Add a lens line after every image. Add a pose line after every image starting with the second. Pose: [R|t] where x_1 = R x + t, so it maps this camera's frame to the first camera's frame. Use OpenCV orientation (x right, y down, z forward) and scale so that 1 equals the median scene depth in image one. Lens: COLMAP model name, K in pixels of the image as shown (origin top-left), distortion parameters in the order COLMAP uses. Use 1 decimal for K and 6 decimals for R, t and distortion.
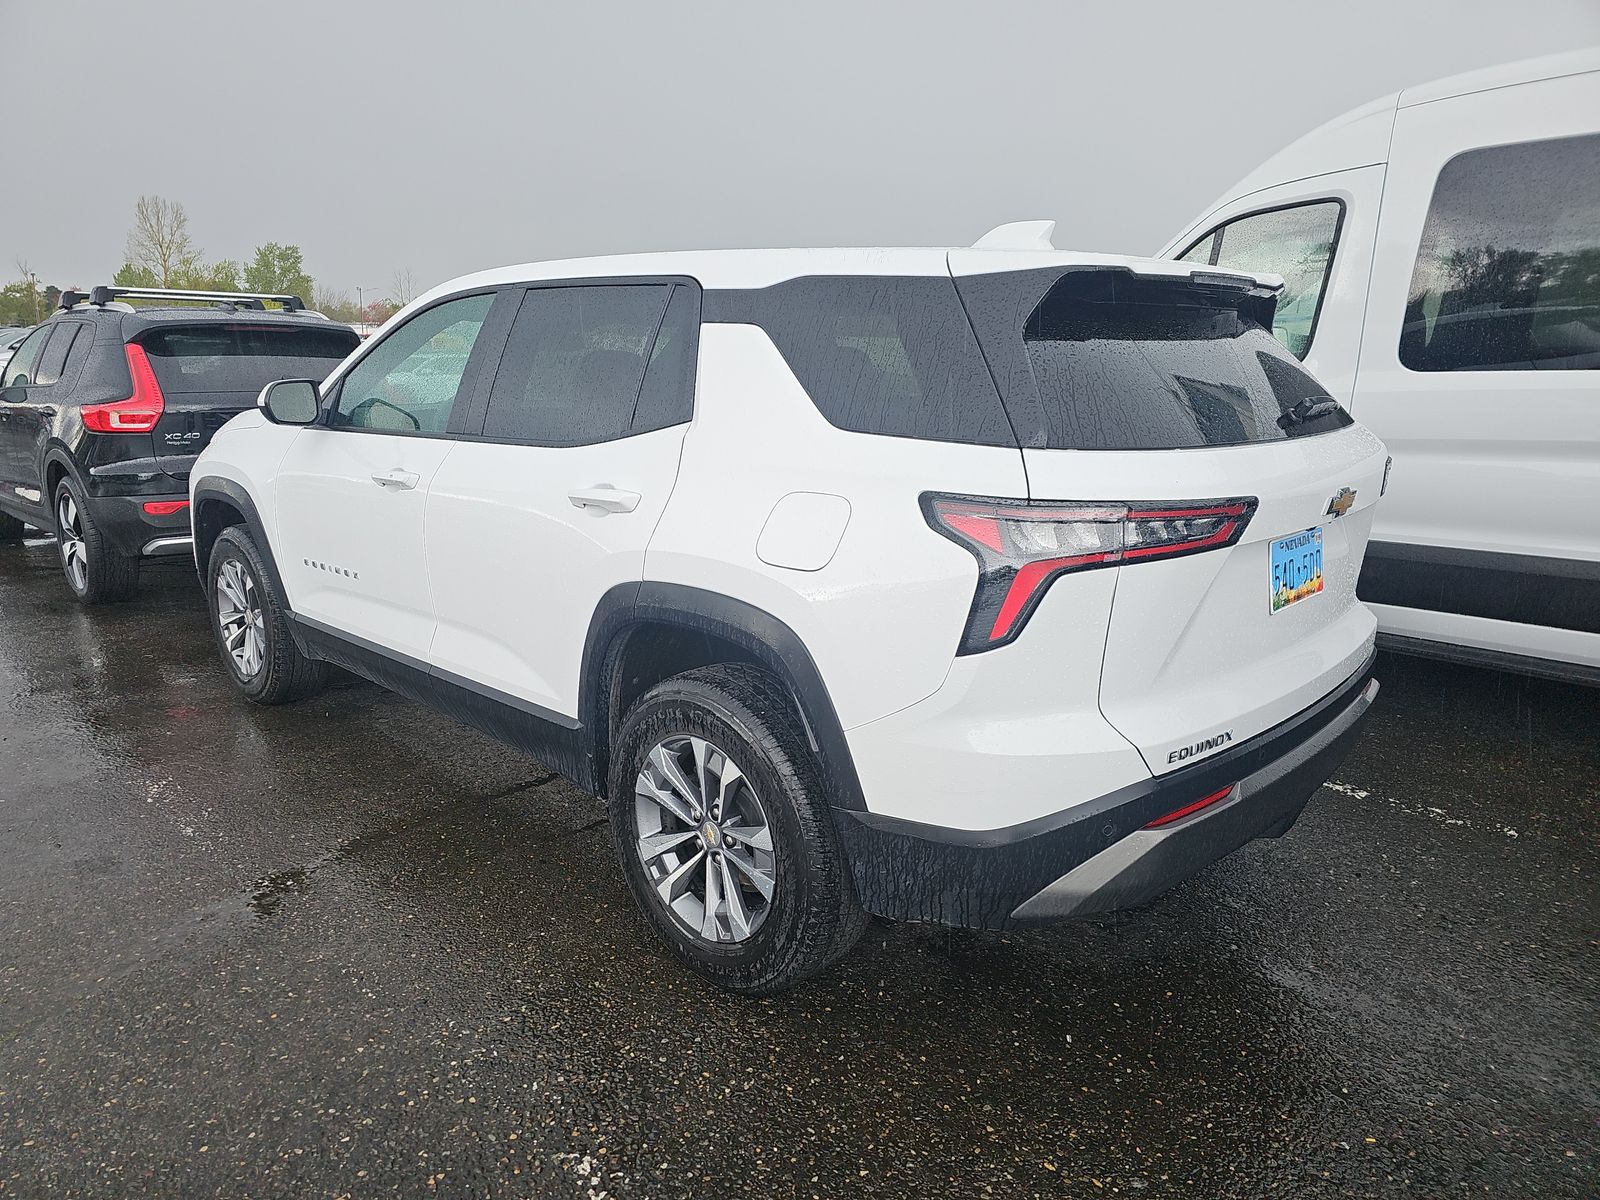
lens RADIAL K [[1067.3, 0, 800.0], [0, 1067.3, 600.0], [0, 0, 1]] dist [0.006402, 0.000918]
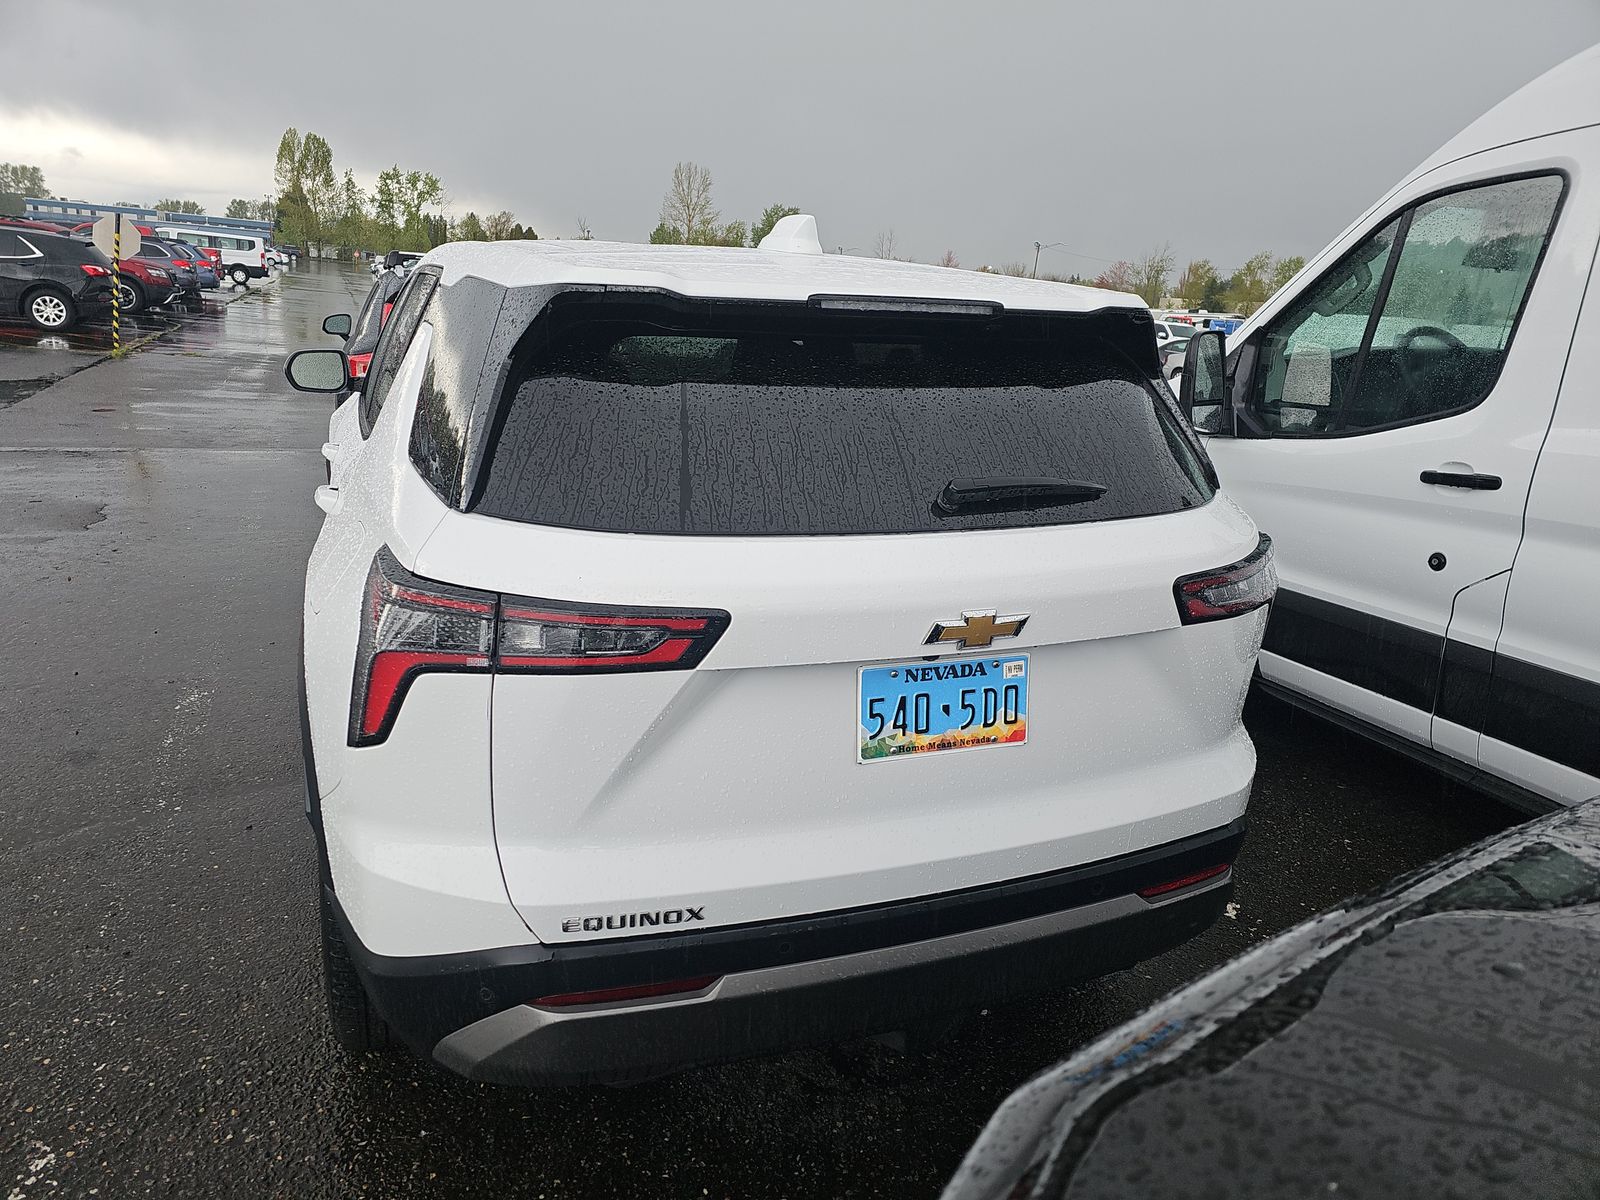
lens RADIAL K [[1058.1, 0, 800.0], [0, 1058.1, 600.0], [0, 0, 1]] dist [0.029919, -0.001665]
pose [[0.913146, 0.149107, -0.379382, 0.667689], [-0.137078, 0.988820, 0.058693, -0.136537], [0.383892, -0.001590, 0.923377, 0.307403]]
